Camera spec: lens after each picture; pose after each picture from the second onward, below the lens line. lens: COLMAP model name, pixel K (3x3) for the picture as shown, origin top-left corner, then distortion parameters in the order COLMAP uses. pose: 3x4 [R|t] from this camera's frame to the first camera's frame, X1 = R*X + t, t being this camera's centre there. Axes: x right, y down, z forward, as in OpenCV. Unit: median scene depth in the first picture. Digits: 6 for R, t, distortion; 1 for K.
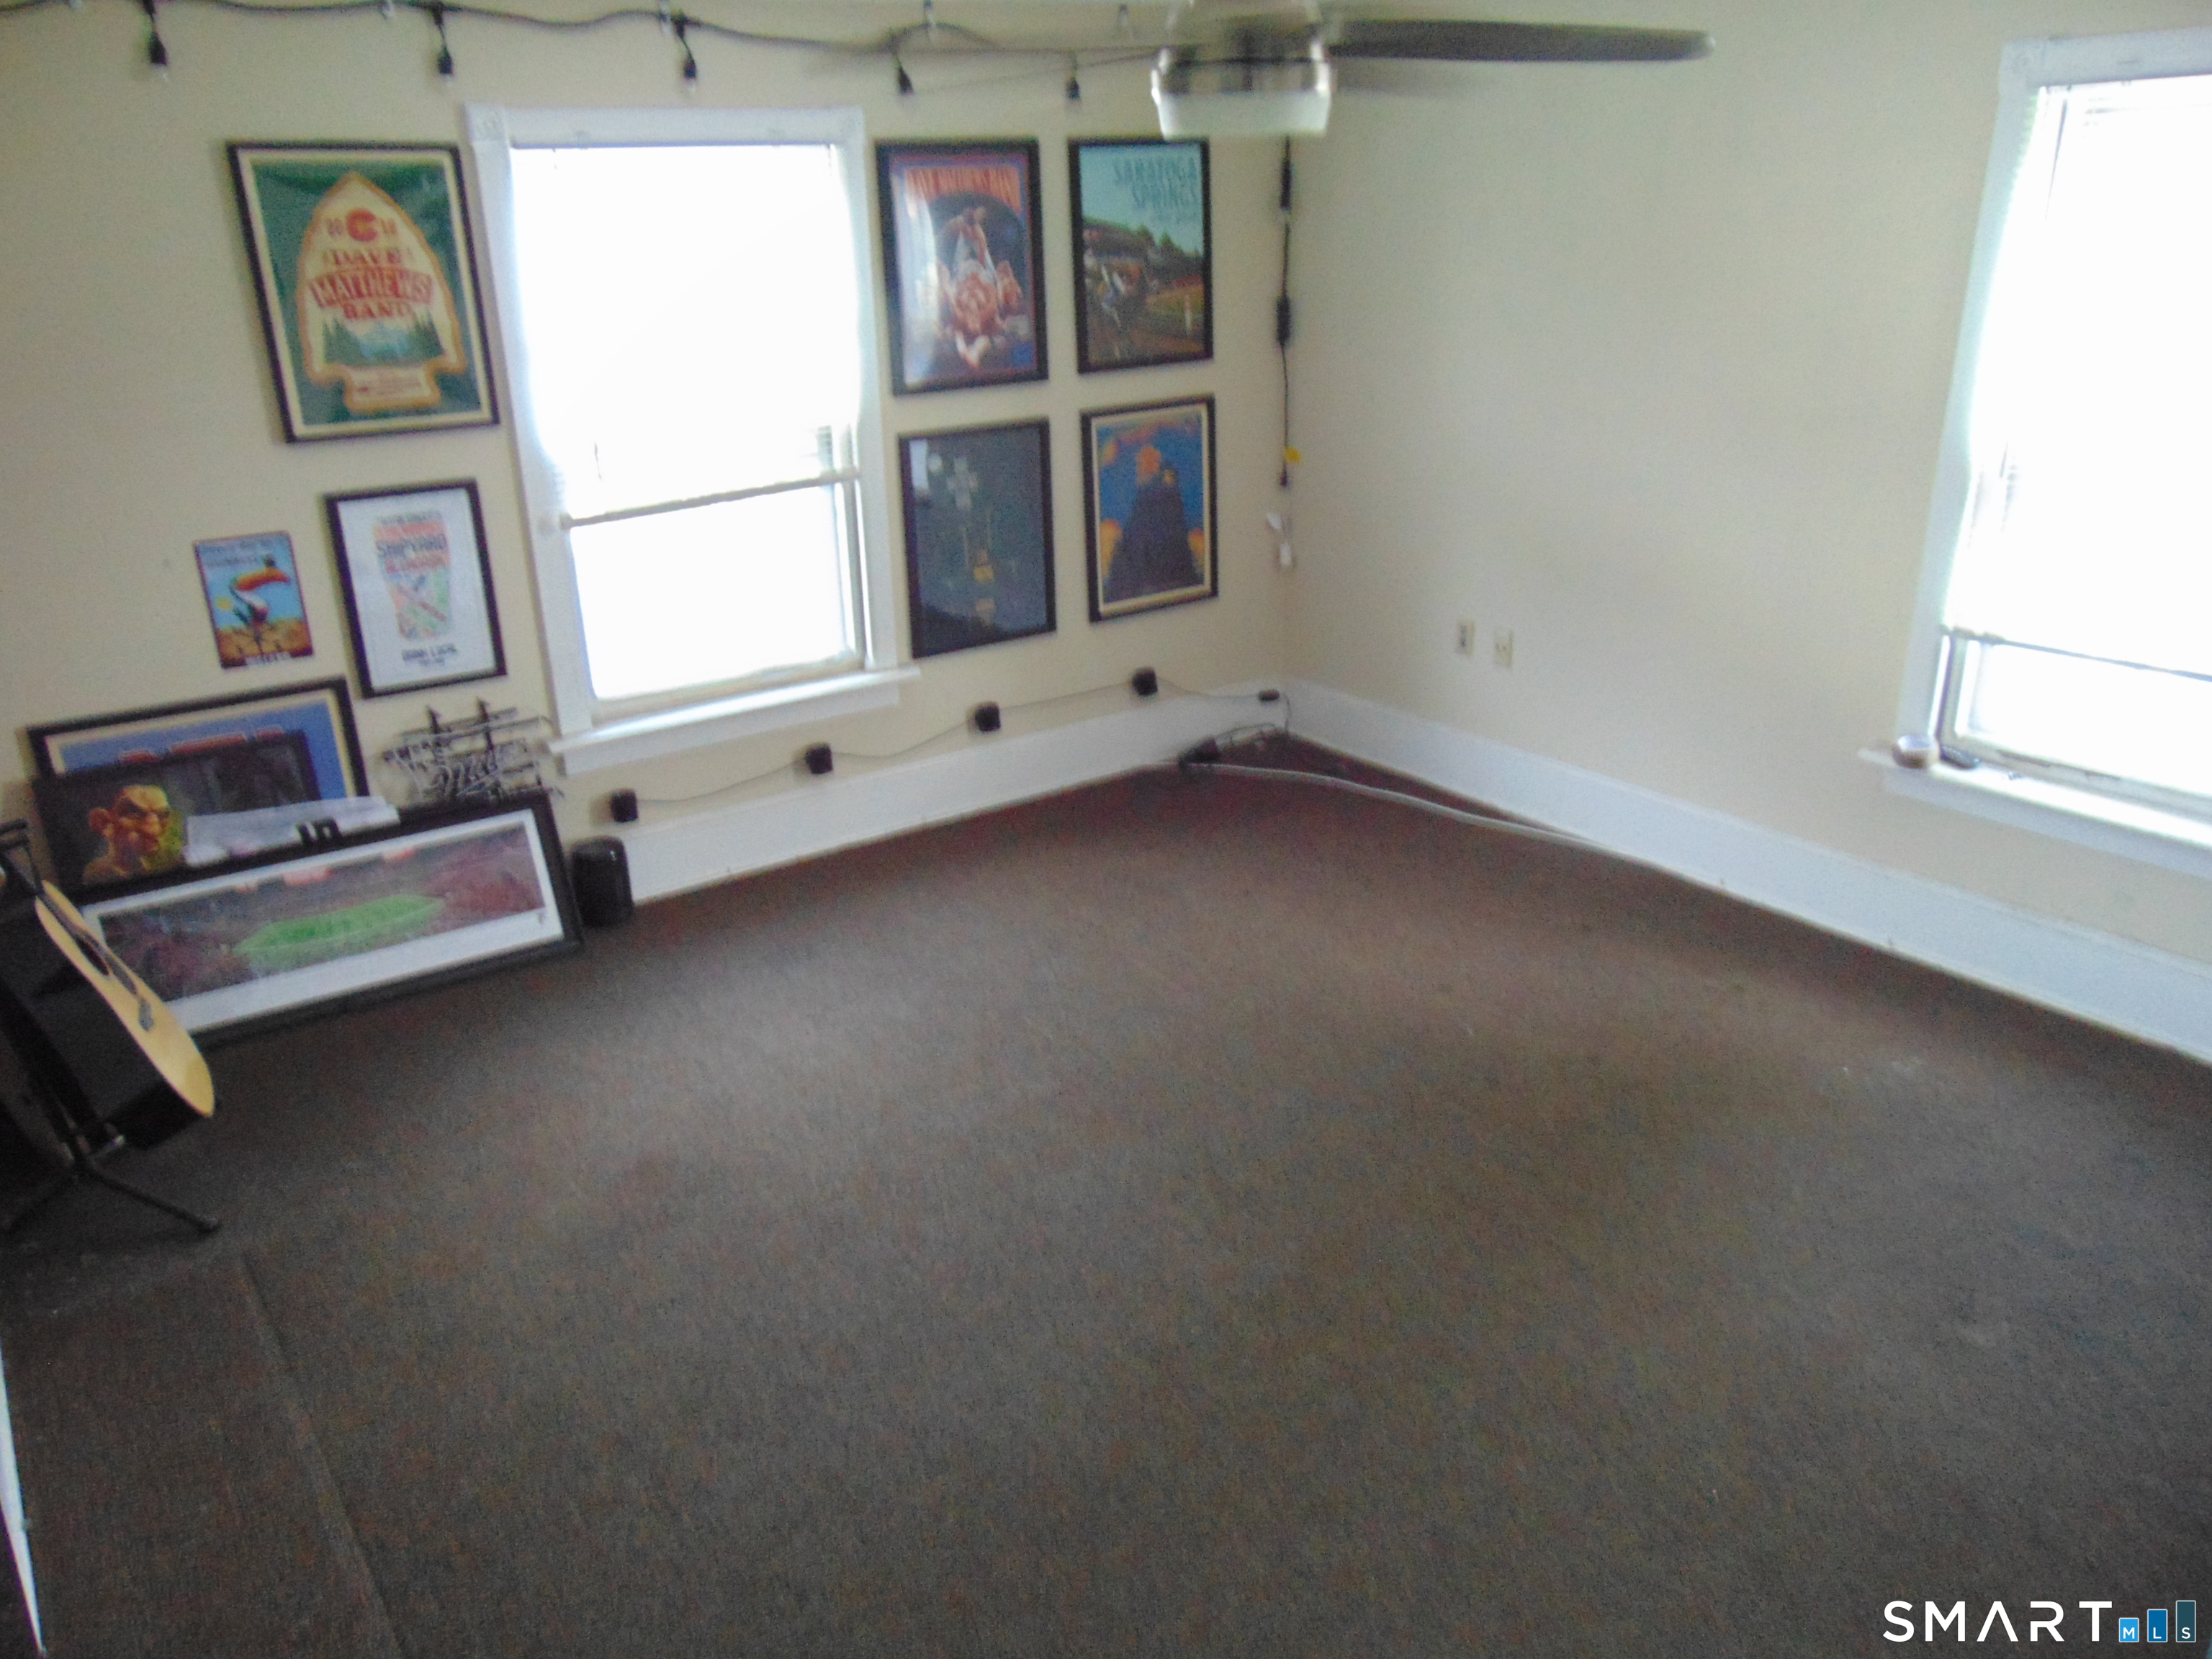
lens RADIAL K [[1667.5, 0, 1110.0], [0, 1667.5, 837.7], [0, 0, 1]] dist [0.000458, 0.052422]
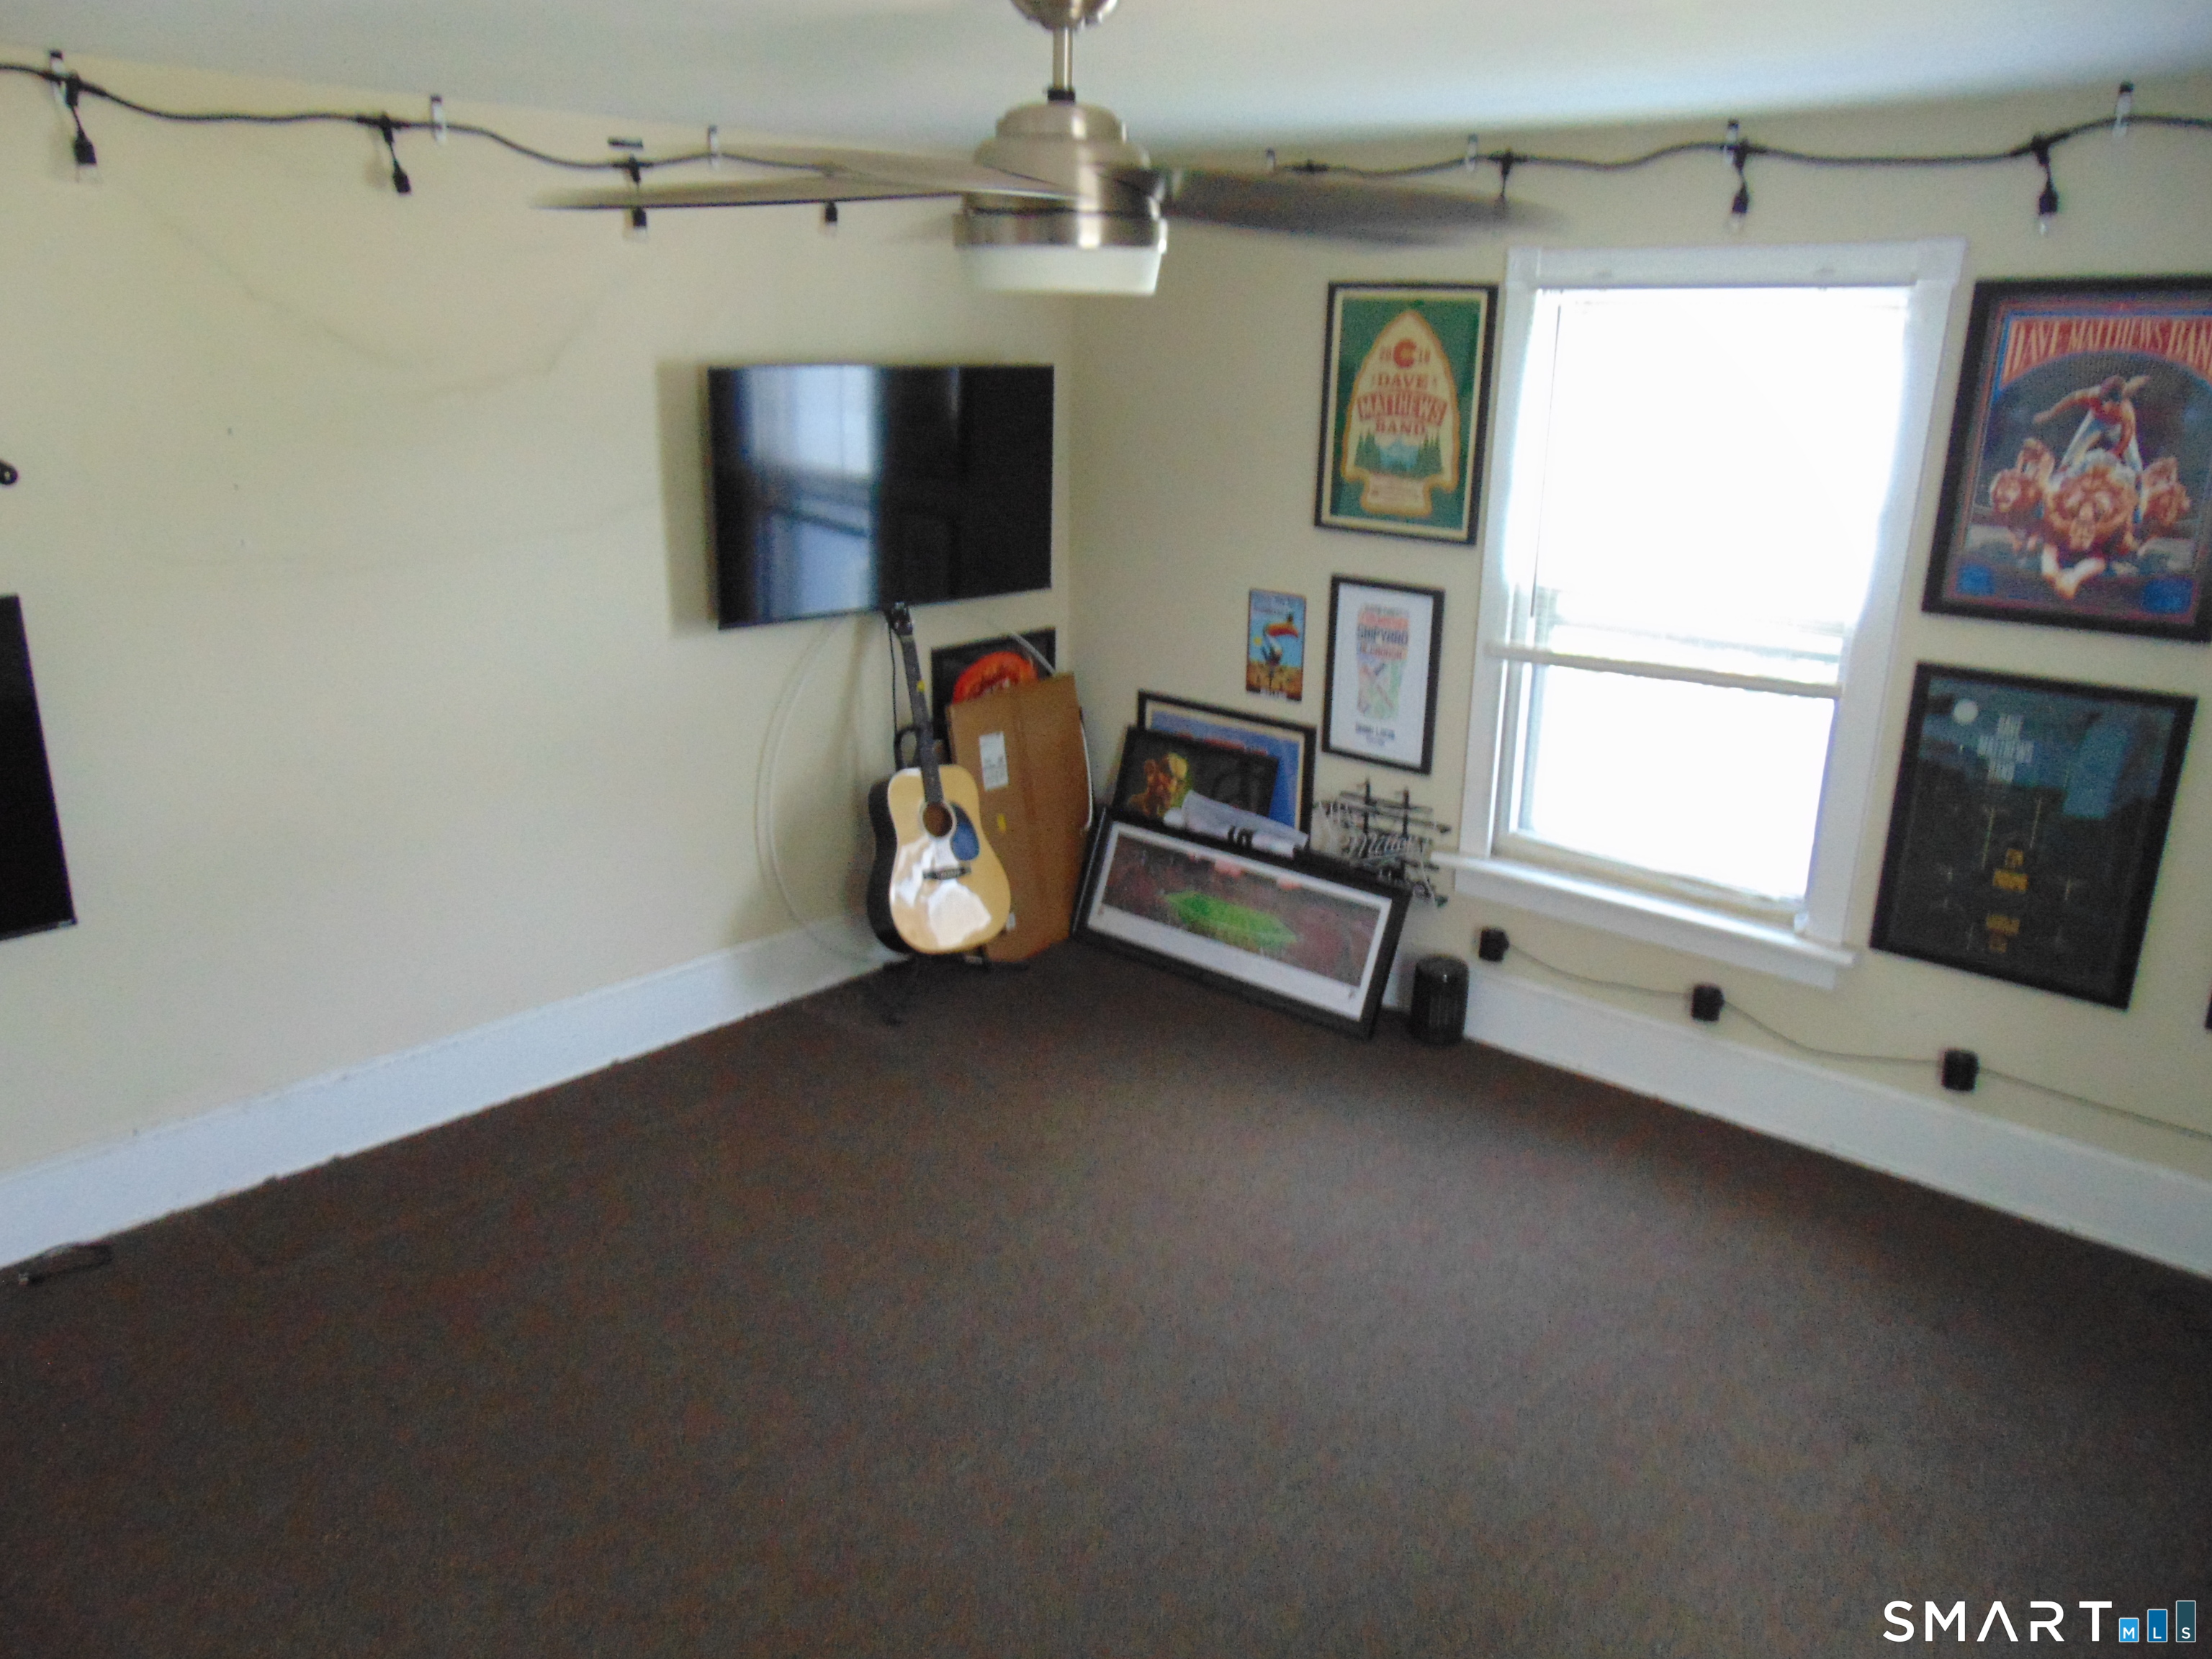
lens RADIAL K [[1667.5, 0, 1109.8], [0, 1667.5, 833.0], [0, 0, 1]] dist [0.000458, 0.052422]
pose [[0.224099, 0.319832, -0.920591, 0.589679], [-0.380368, 0.898402, 0.219530, -0.227328], [0.897274, 0.300967, 0.322985, 0.515169]]
